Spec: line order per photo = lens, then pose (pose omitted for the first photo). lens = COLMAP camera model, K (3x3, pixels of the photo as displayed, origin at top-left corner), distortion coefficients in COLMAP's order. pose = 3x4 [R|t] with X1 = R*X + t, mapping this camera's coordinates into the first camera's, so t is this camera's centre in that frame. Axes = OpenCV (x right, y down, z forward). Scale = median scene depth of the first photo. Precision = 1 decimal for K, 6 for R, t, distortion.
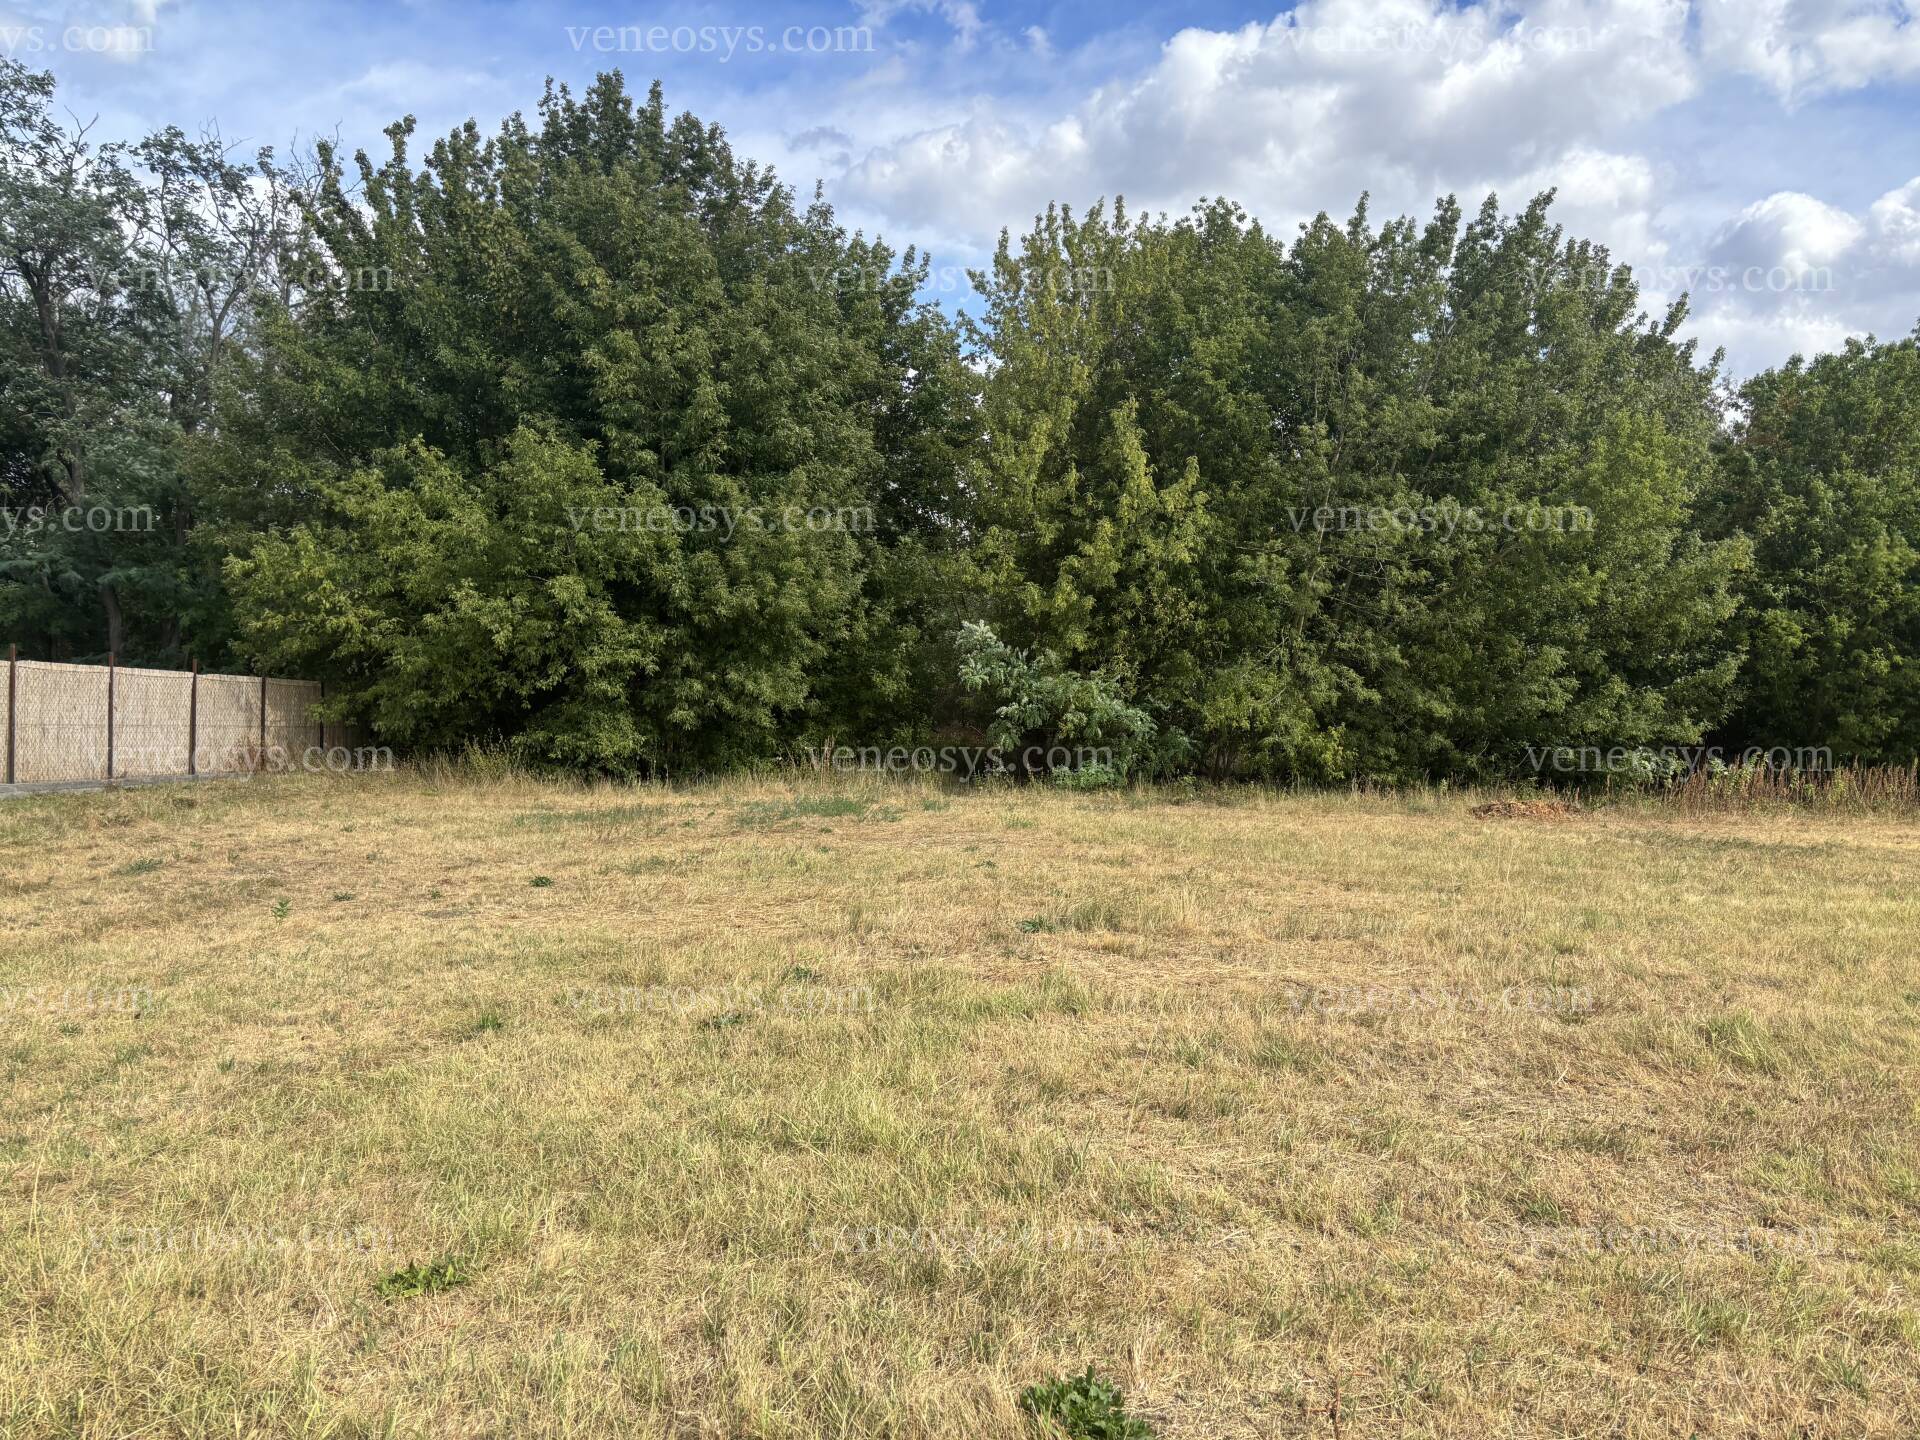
lens RADIAL K [[1439.2, 0, 938.5], [0, 1439.2, 715.5], [0, 0, 1]] dist [0.087397, -0.078943]
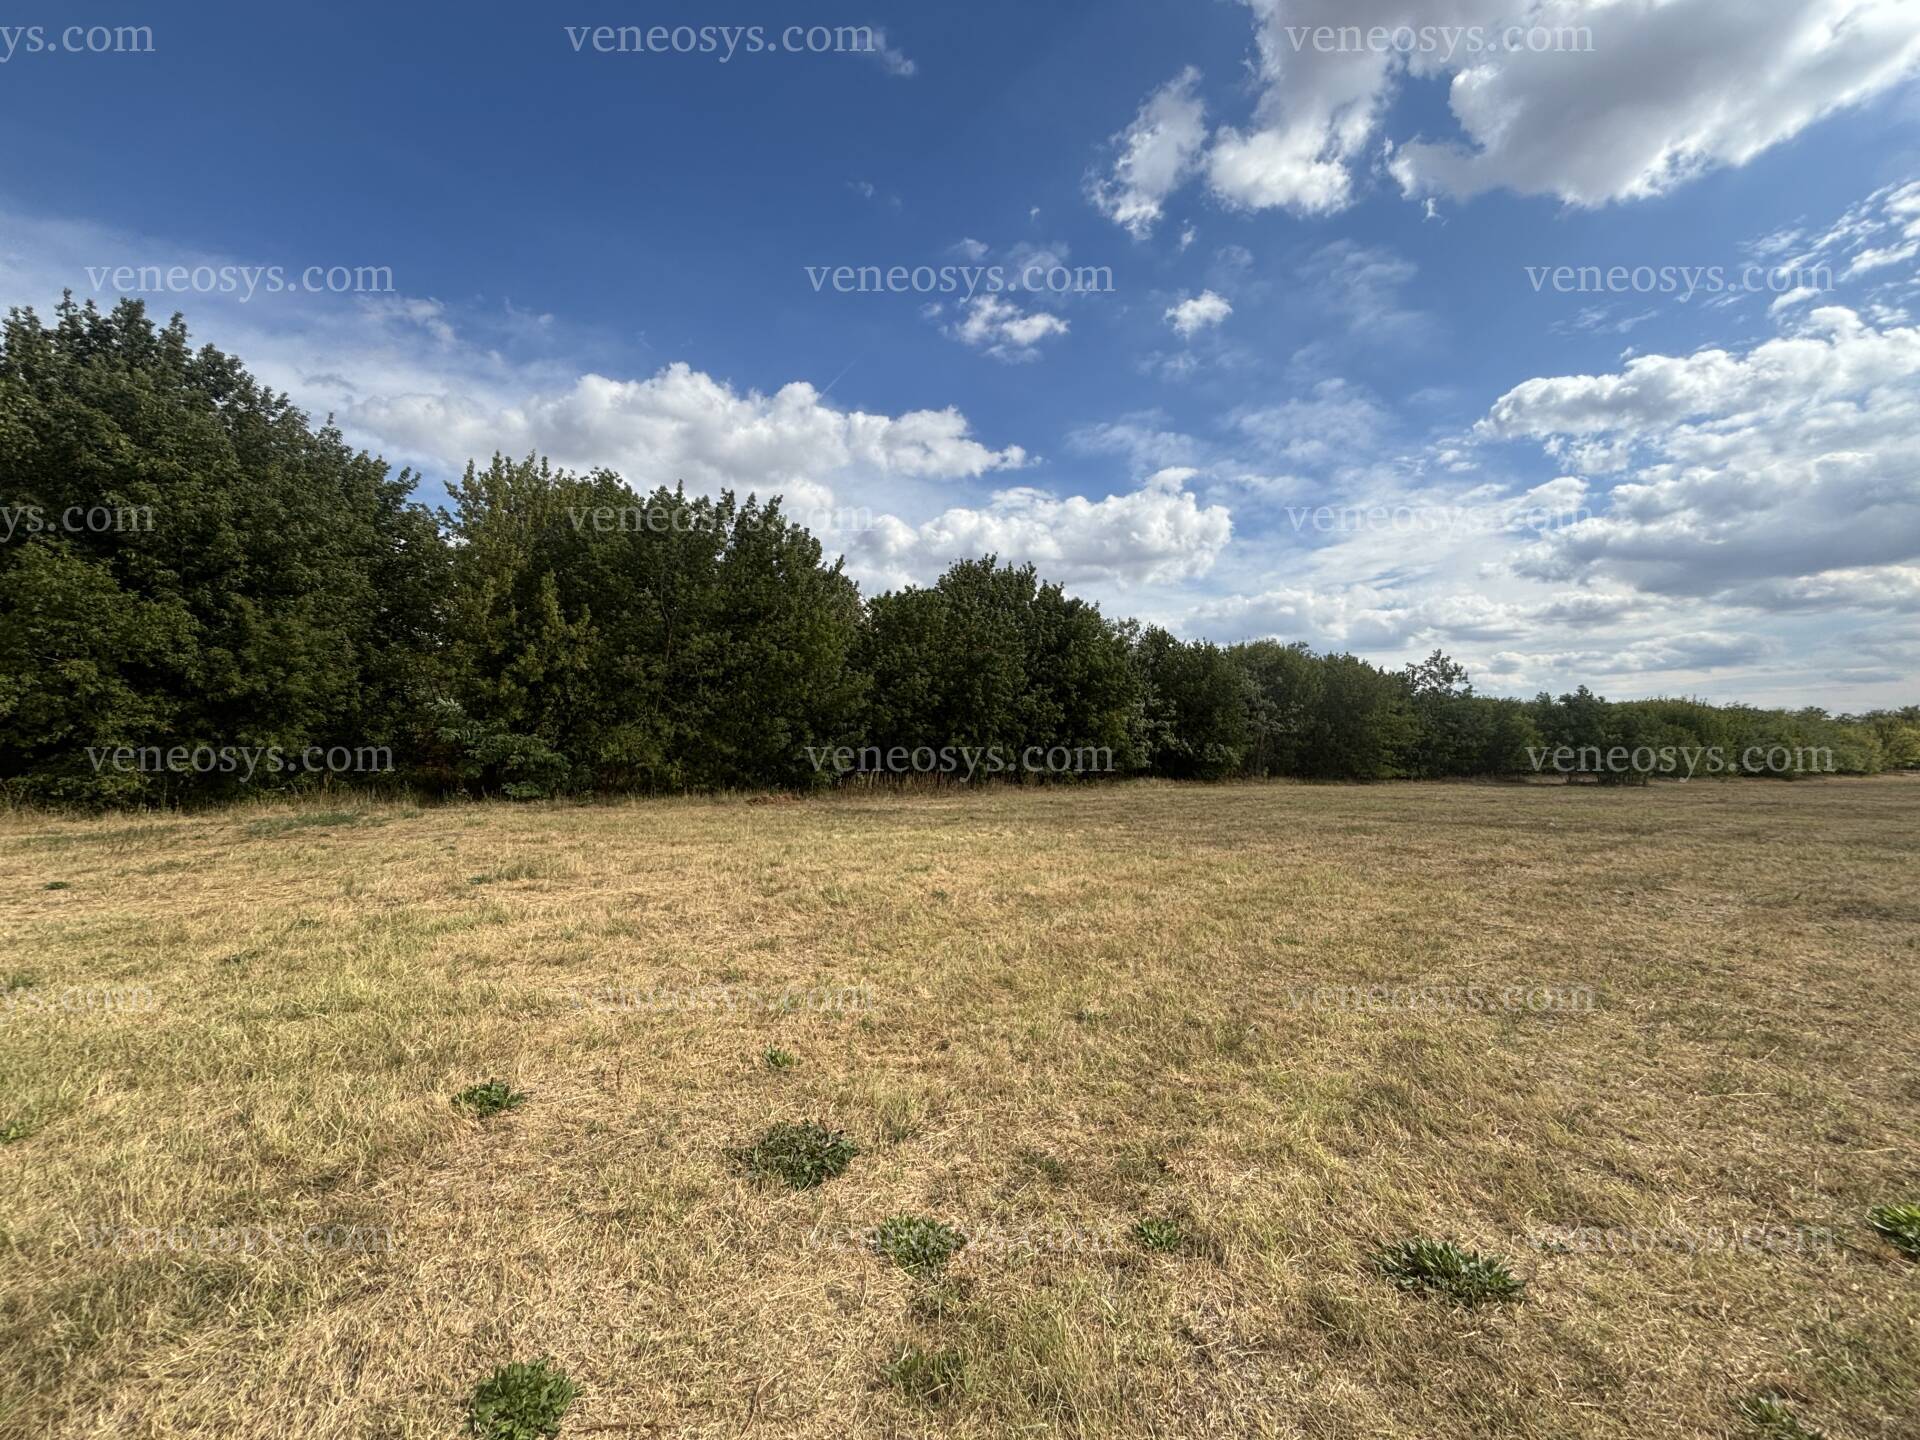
lens RADIAL K [[787.4, 0, 963.9], [0, 787.4, 715.7], [0, 0, 1]] dist [-0.002807, 0.003839]
pose [[0.822343, 0.014192, 0.568816, 0.002761], [0.012404, 0.999004, -0.042859, -0.002317], [-0.568858, 0.042300, 0.821348, -0.073012]]
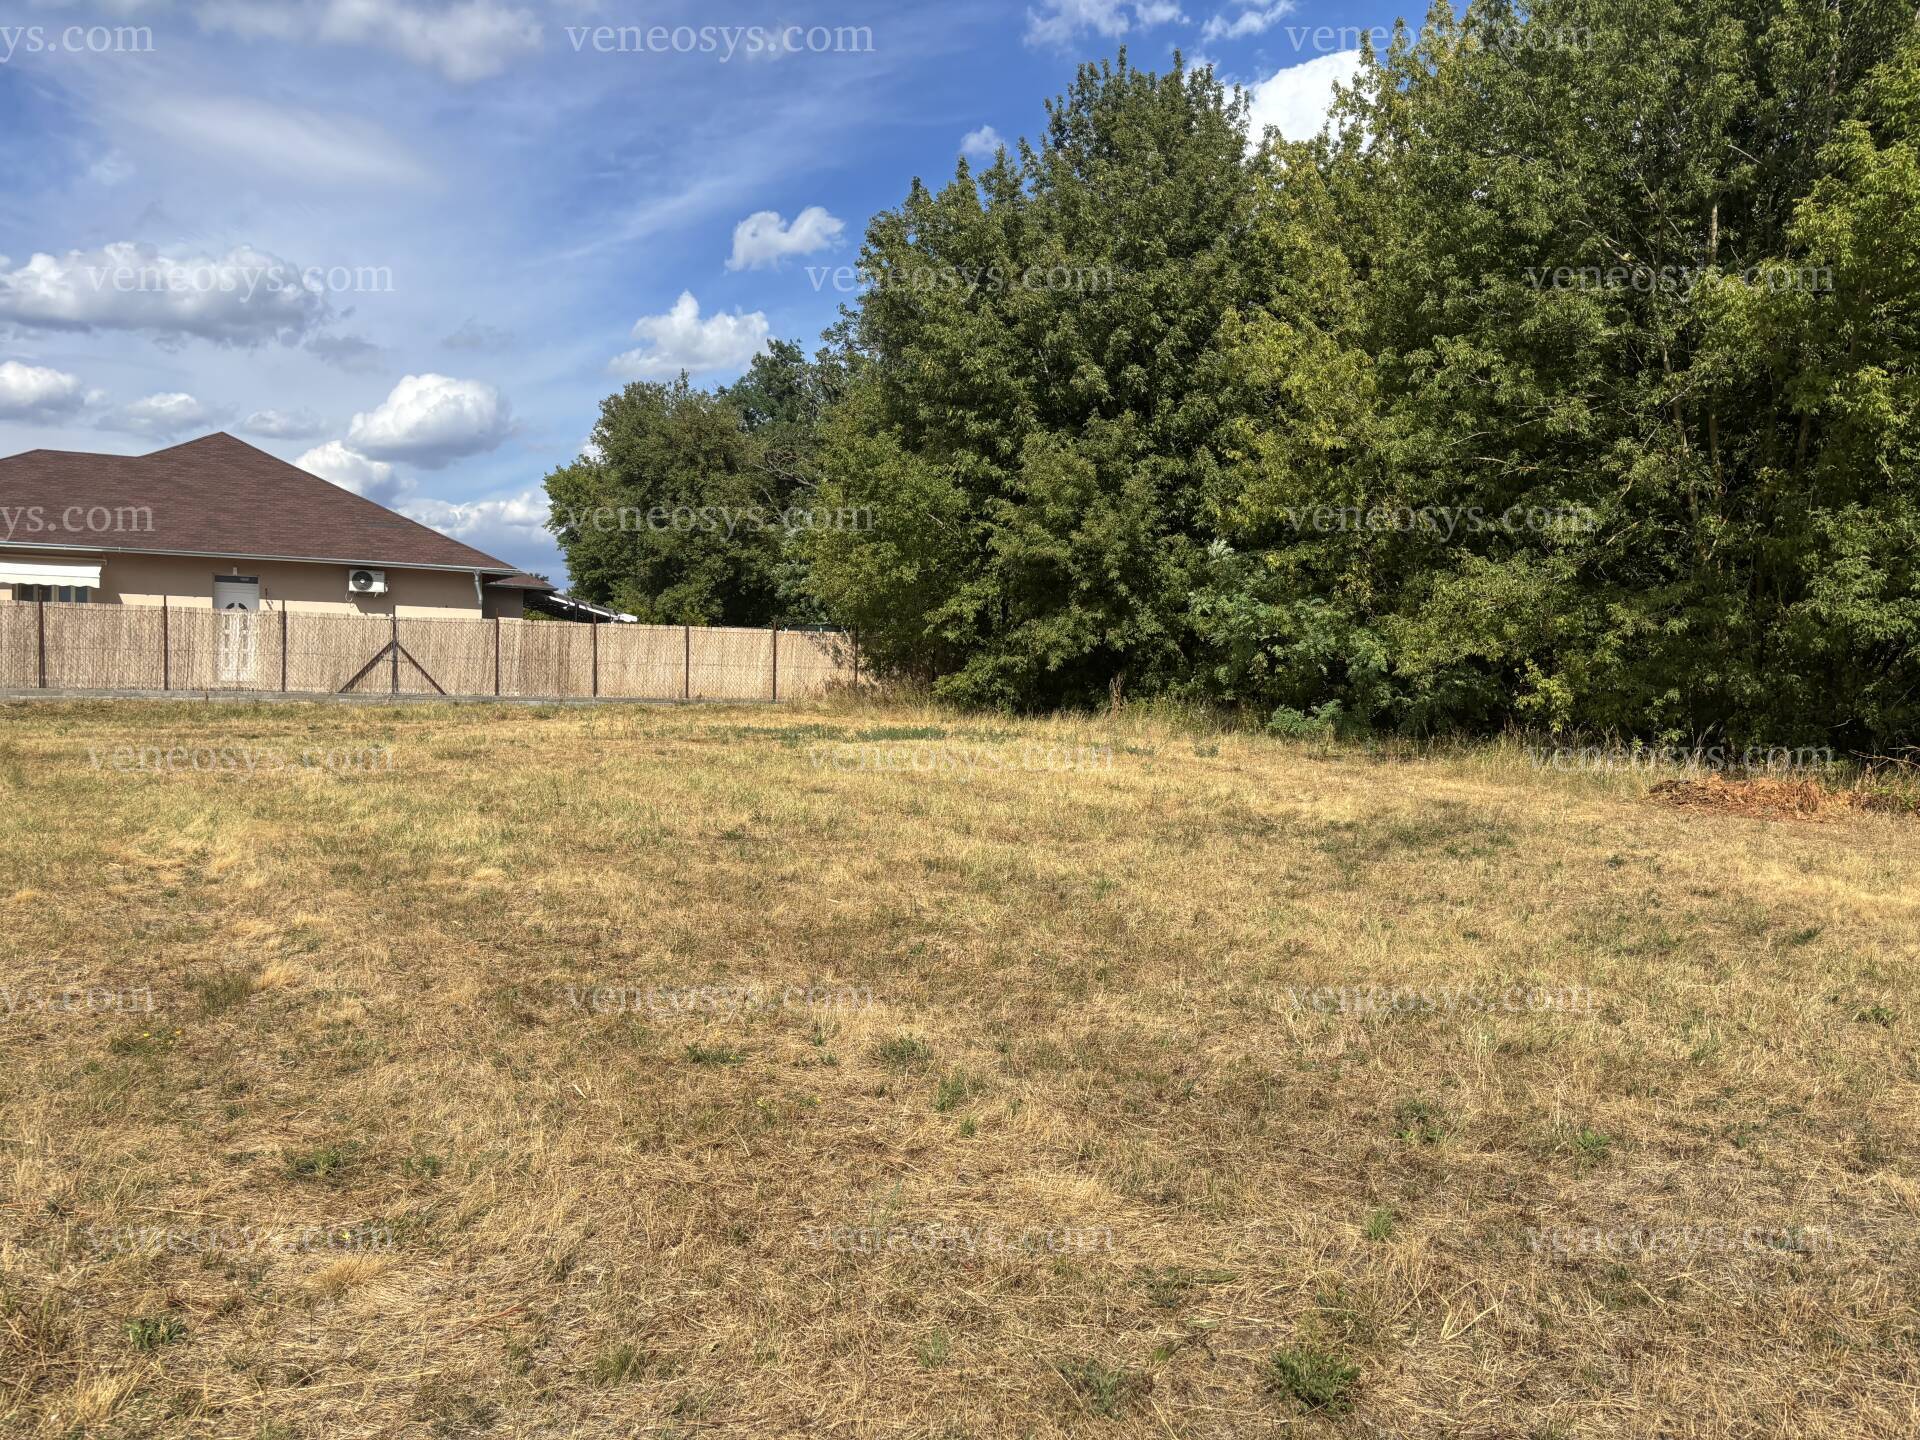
lens RADIAL K [[1583.2, 0, 993.6], [0, 1583.2, 724.8], [0, 0, 1]] dist [0.084279, -0.117195]
pose [[0.498513, 0.013712, -0.866774, 1.025346], [-0.004125, 0.999901, 0.013445, 0.045537], [0.866872, -0.003127, 0.498521, 0.456525]]
